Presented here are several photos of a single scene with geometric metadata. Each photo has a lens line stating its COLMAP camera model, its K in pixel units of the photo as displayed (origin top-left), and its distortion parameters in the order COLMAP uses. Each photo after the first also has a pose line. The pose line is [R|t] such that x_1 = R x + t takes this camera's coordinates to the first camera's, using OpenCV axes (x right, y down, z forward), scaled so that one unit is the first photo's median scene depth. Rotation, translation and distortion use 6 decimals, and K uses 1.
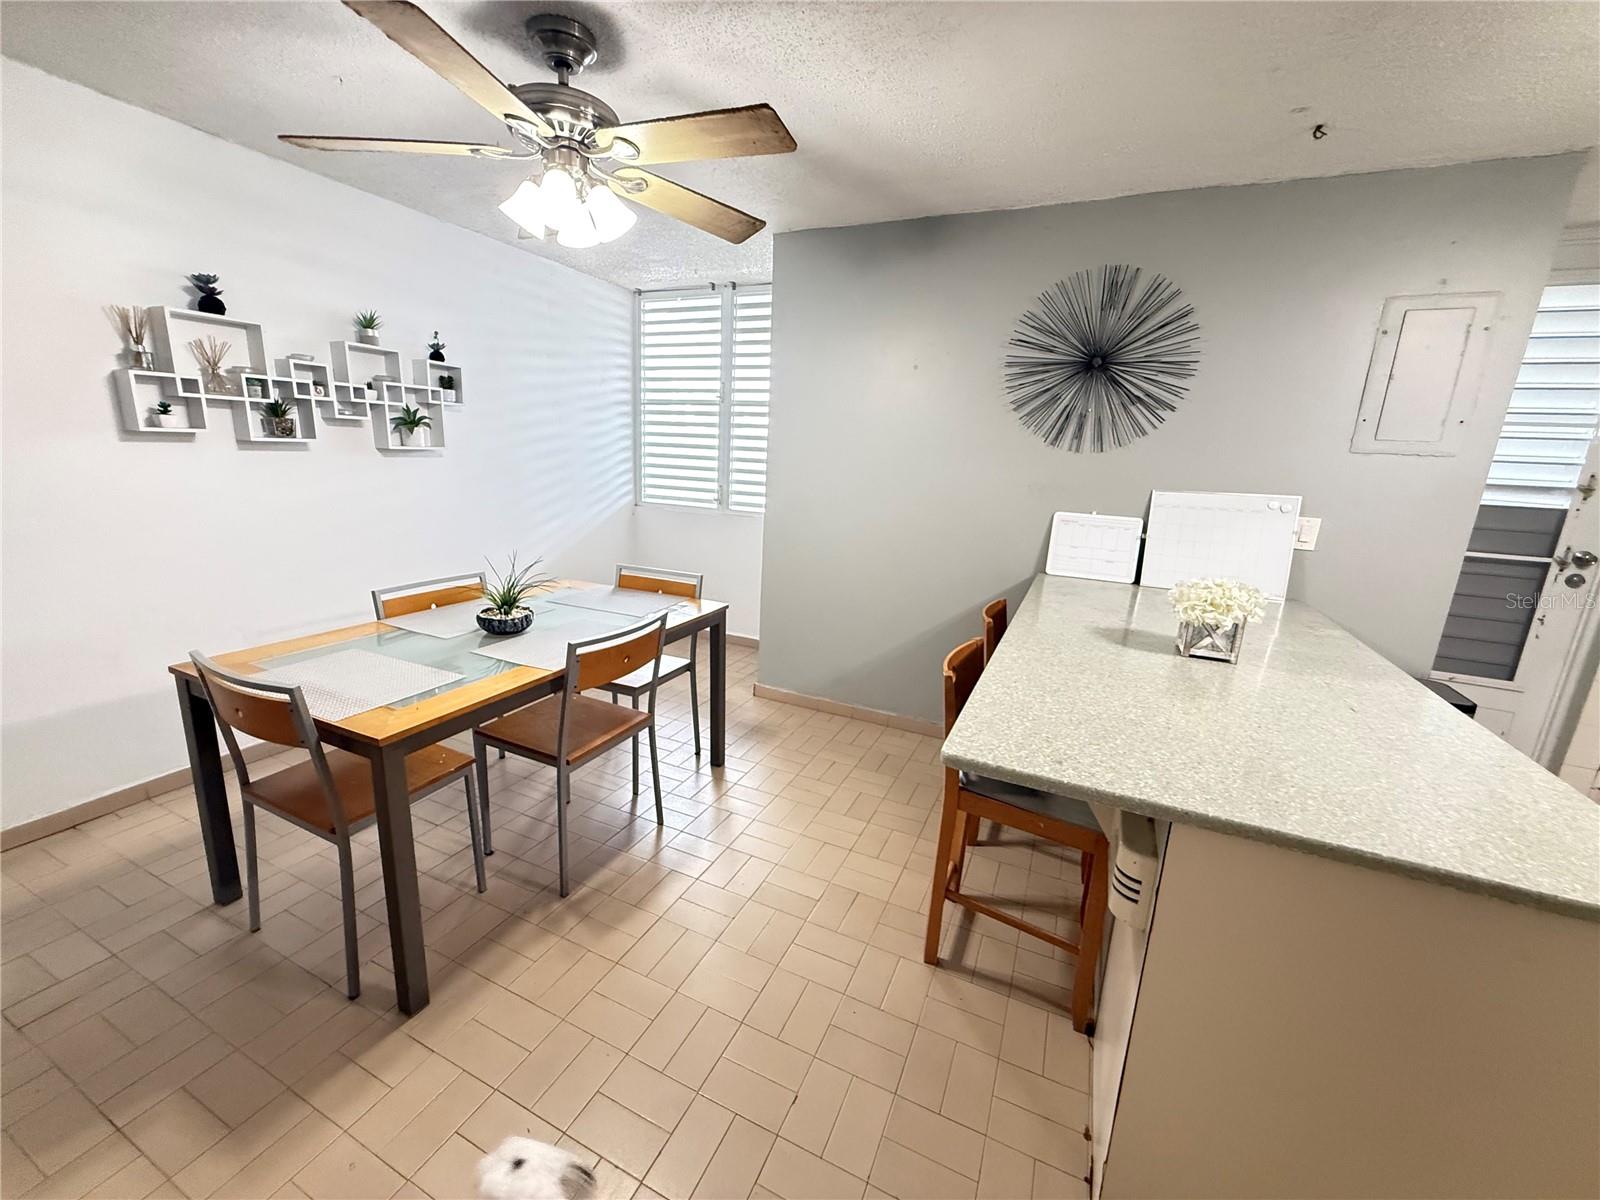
lens RADIAL K [[638.6, 0, 793.2], [0, 638.6, 601.6], [0, 0, 1]] dist [0.001511, -0.000029]
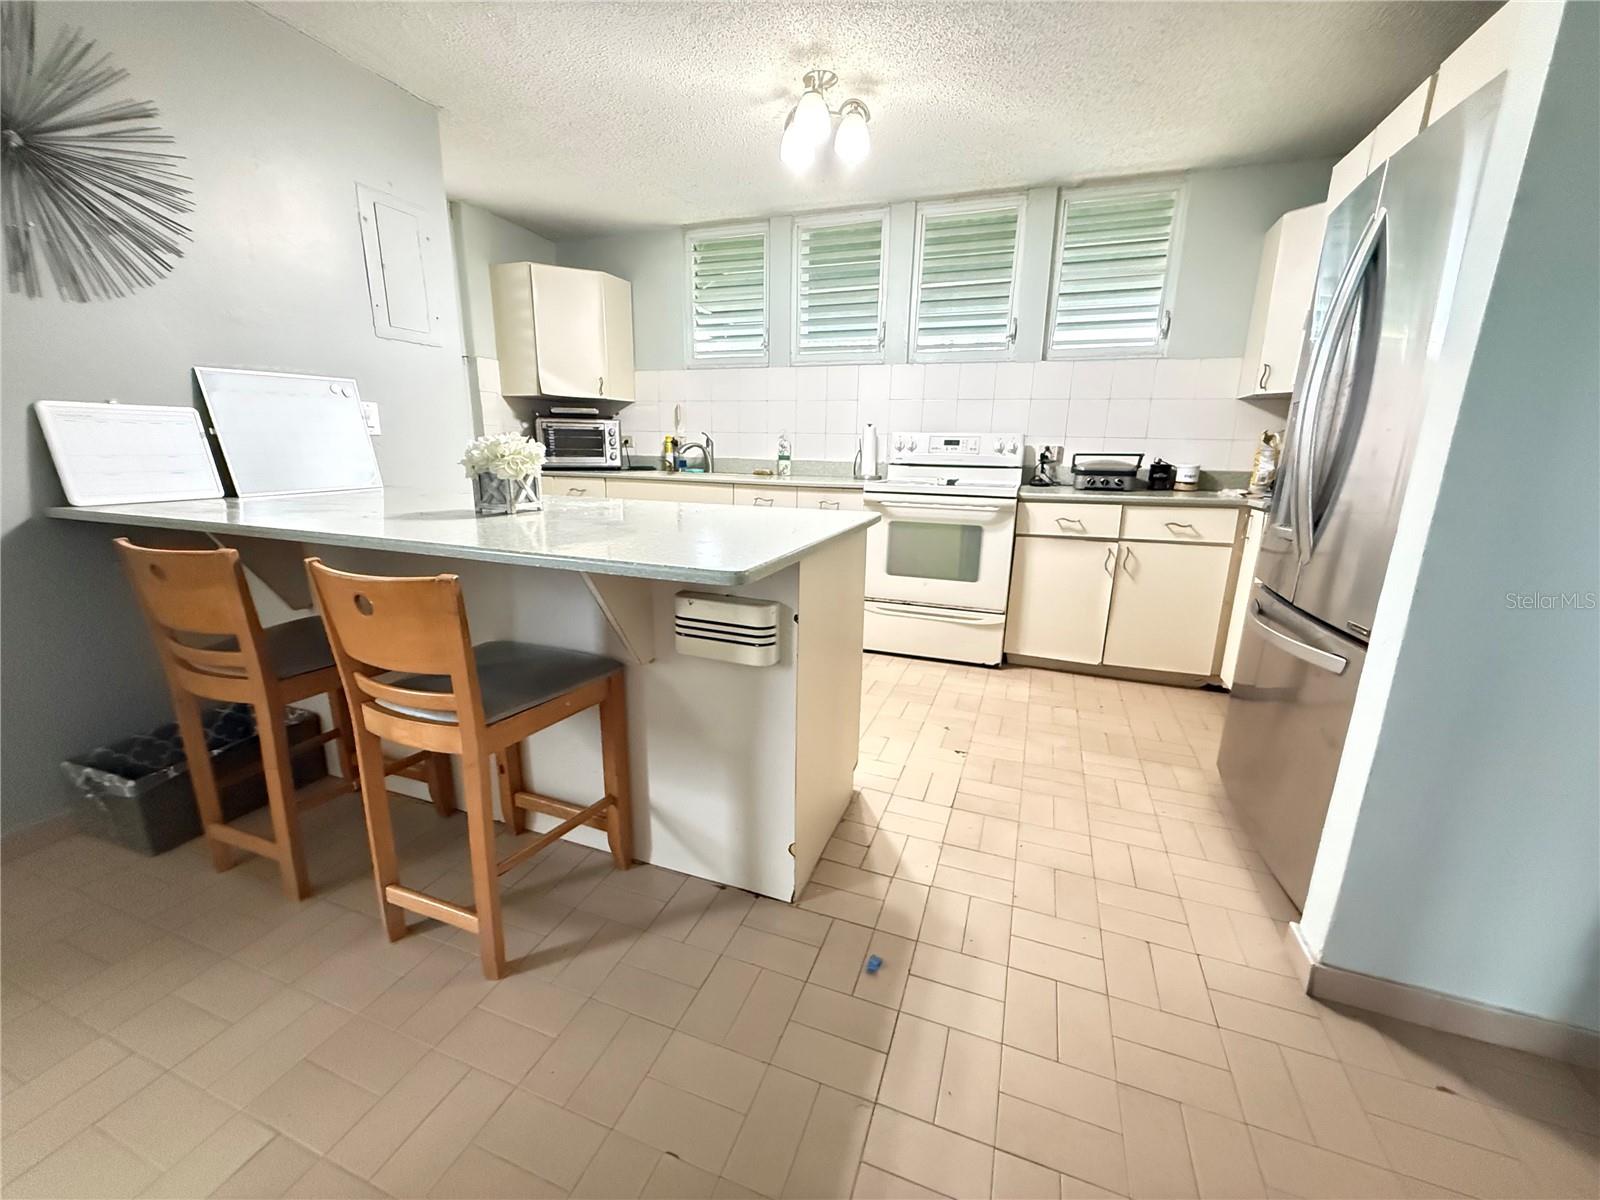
lens RADIAL K [[638.6, 0, 798.1], [0, 638.6, 602.2], [0, 0, 1]] dist [0.001511, -0.000029]
pose [[-0.077699, -0.288617, 0.954287, -0.274898], [0.213606, 0.930134, 0.298704, 0.006203], [-0.973825, 0.227050, -0.010620, 0.385018]]
